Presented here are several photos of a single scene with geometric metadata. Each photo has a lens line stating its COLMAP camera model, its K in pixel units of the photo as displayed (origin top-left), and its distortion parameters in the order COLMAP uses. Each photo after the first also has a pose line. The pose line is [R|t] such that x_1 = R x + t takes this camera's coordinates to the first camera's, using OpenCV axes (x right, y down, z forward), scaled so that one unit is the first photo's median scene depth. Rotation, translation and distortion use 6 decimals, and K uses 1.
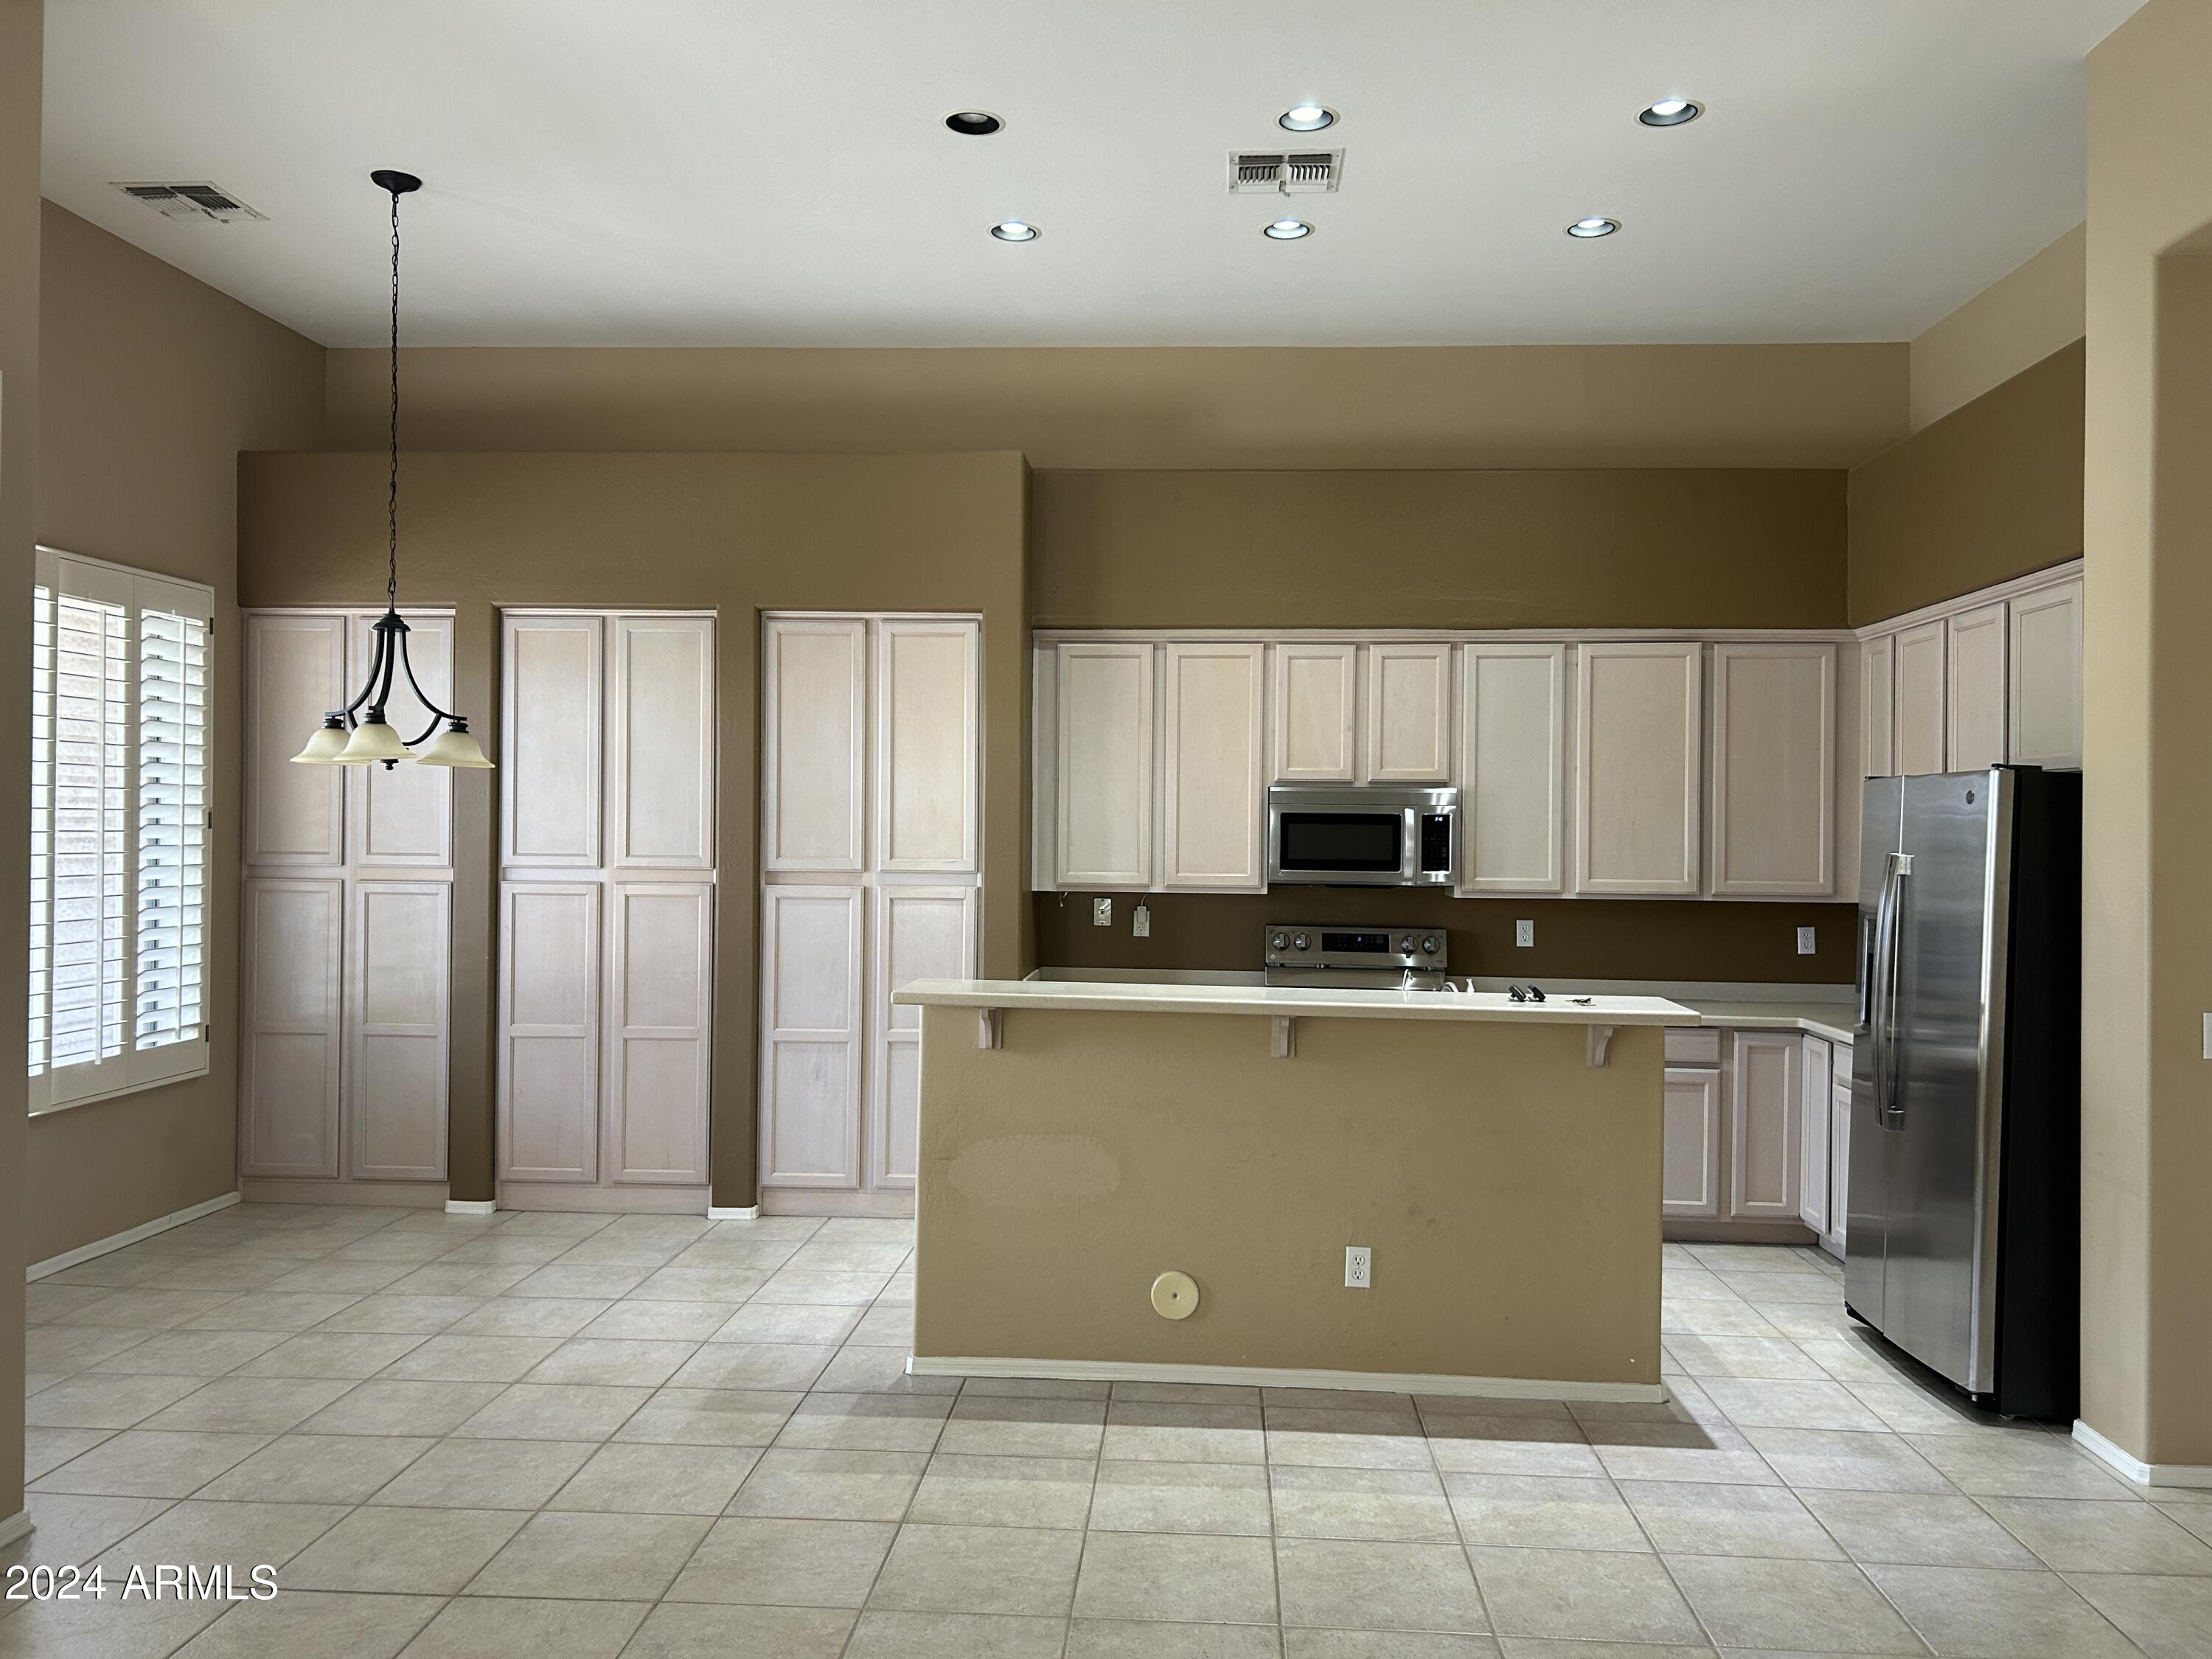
lens RADIAL K [[1670.2, 0, 1104.4], [0, 1670.2, 808.4], [0, 0, 1]] dist [0.035955, -0.046598]
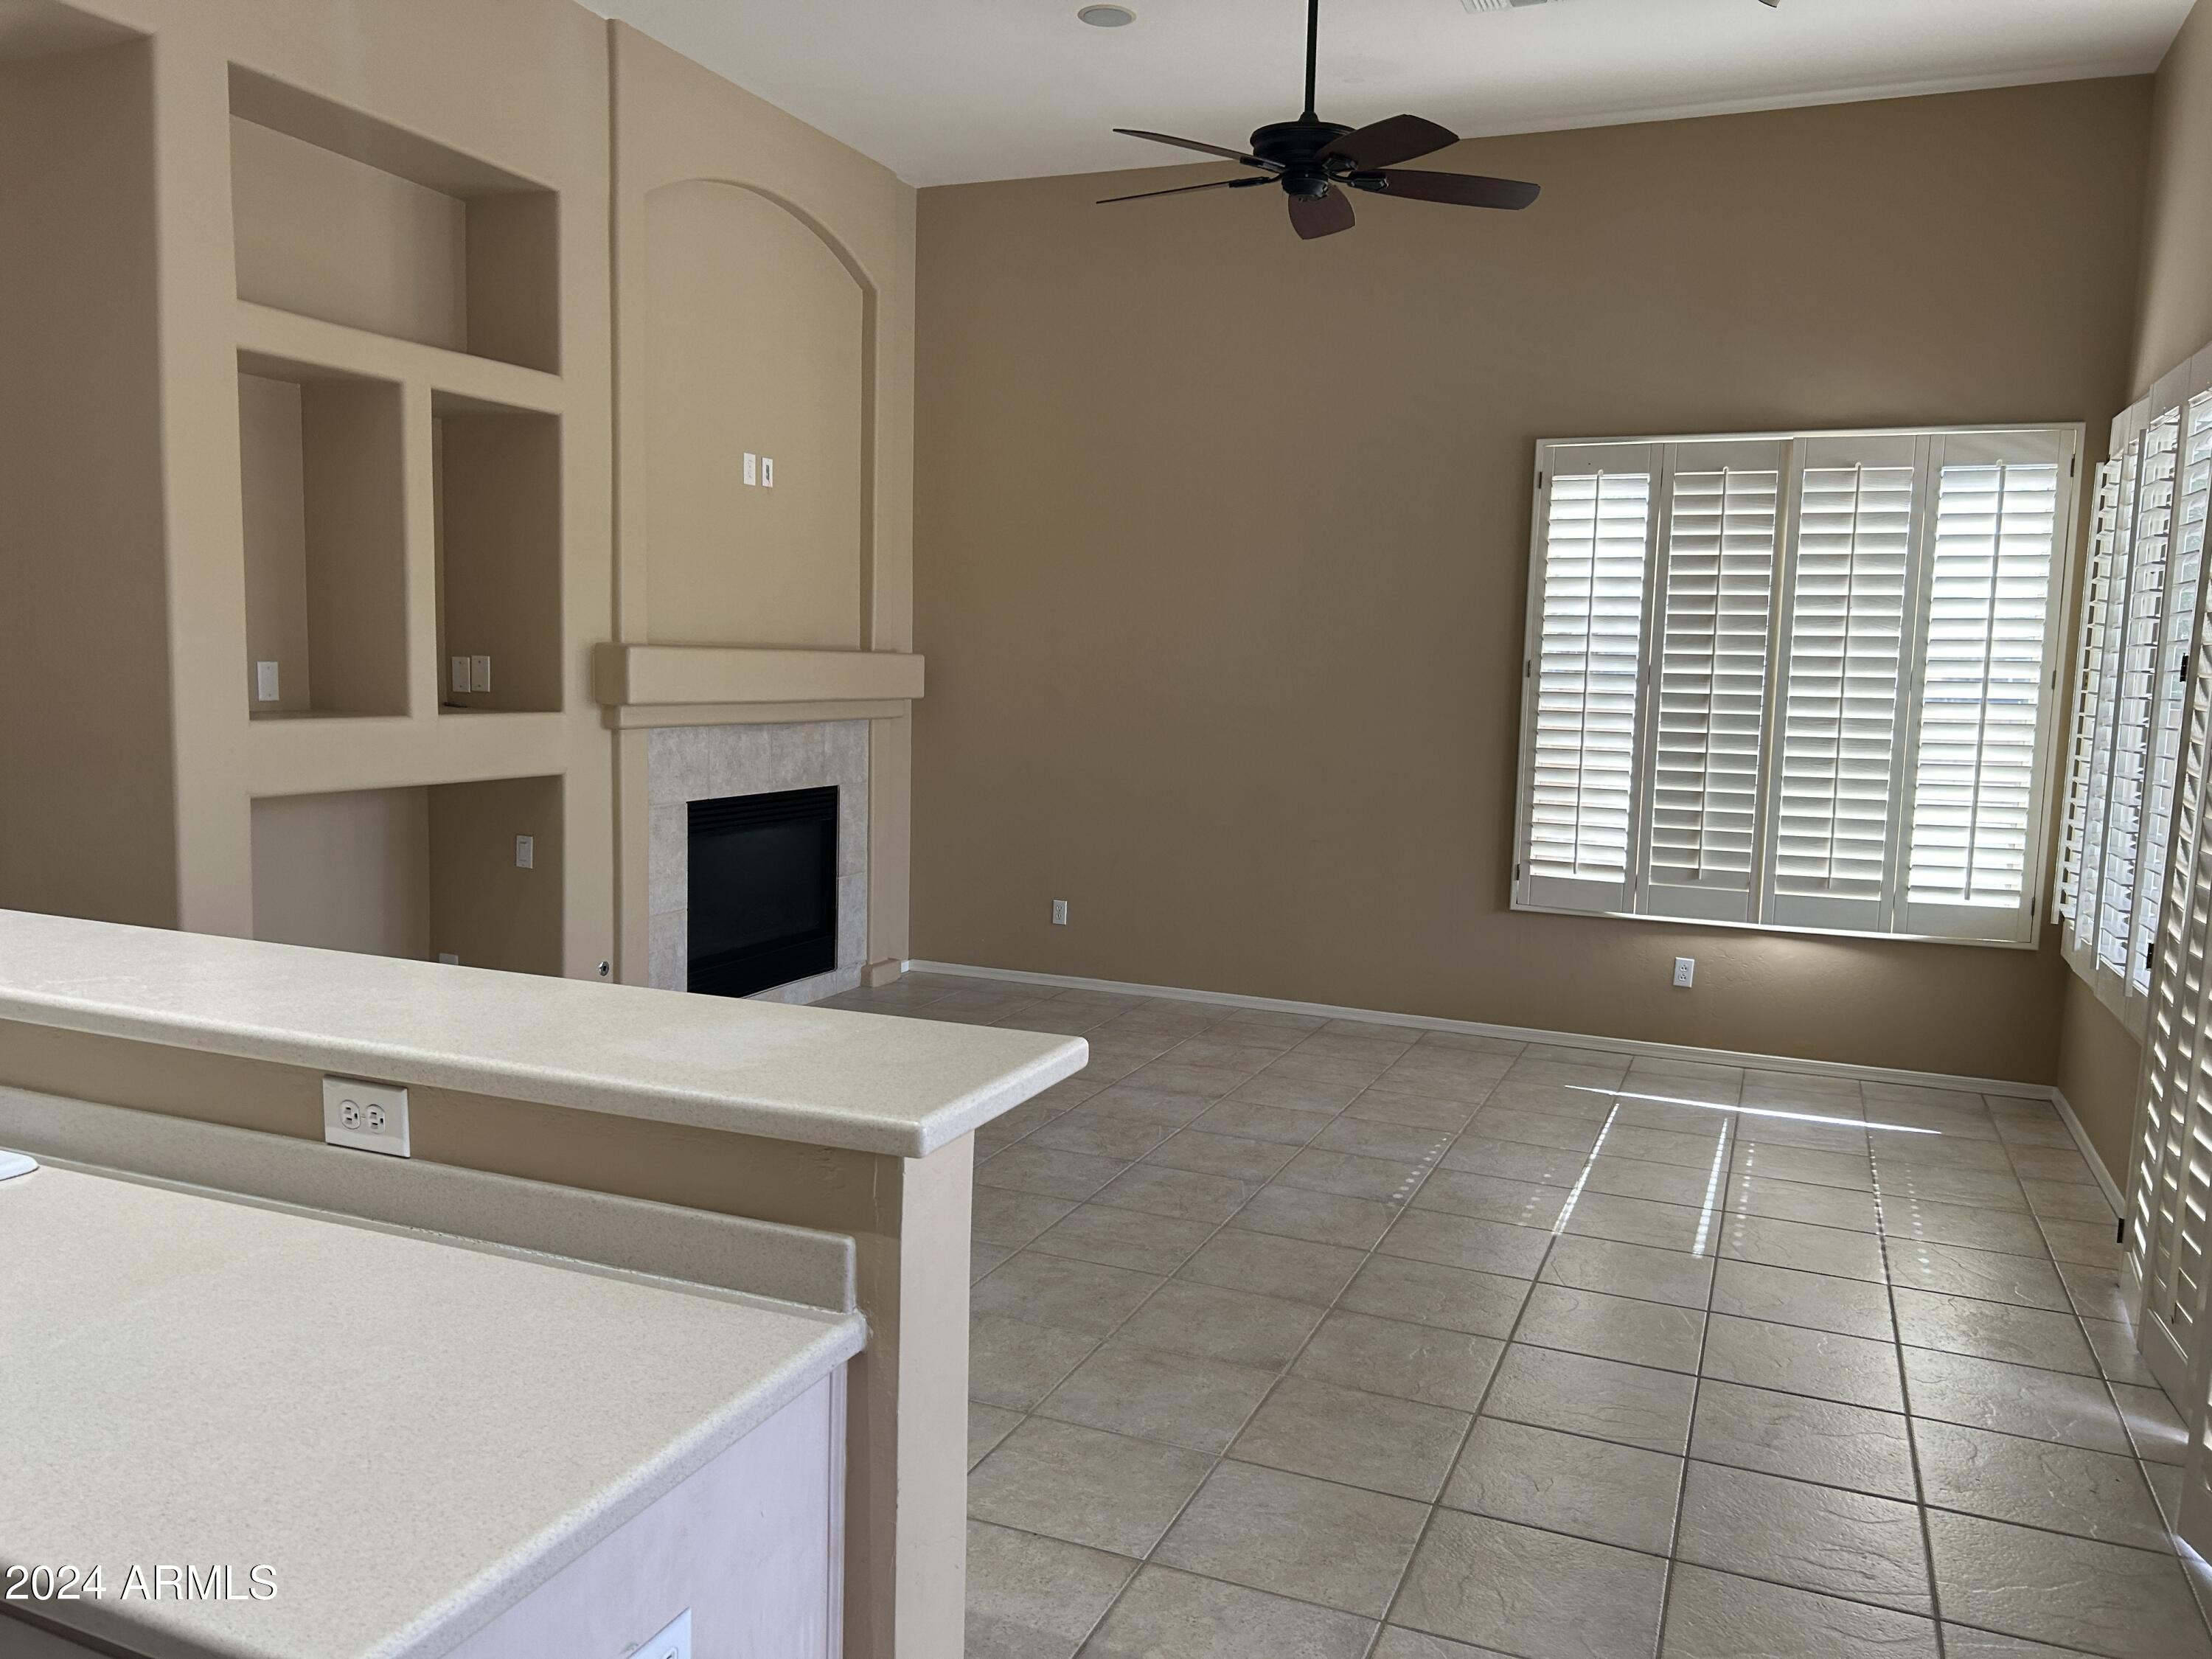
lens RADIAL K [[1670.2, 0, 1107.4], [0, 1670.2, 828.6], [0, 0, 1]] dist [0.035955, -0.046598]
pose [[-0.946761, -0.066795, 0.314931, -0.214212], [-0.038120, 0.994617, 0.096354, 0.013401], [-0.319672, 0.079219, -0.944211, 1.130170]]
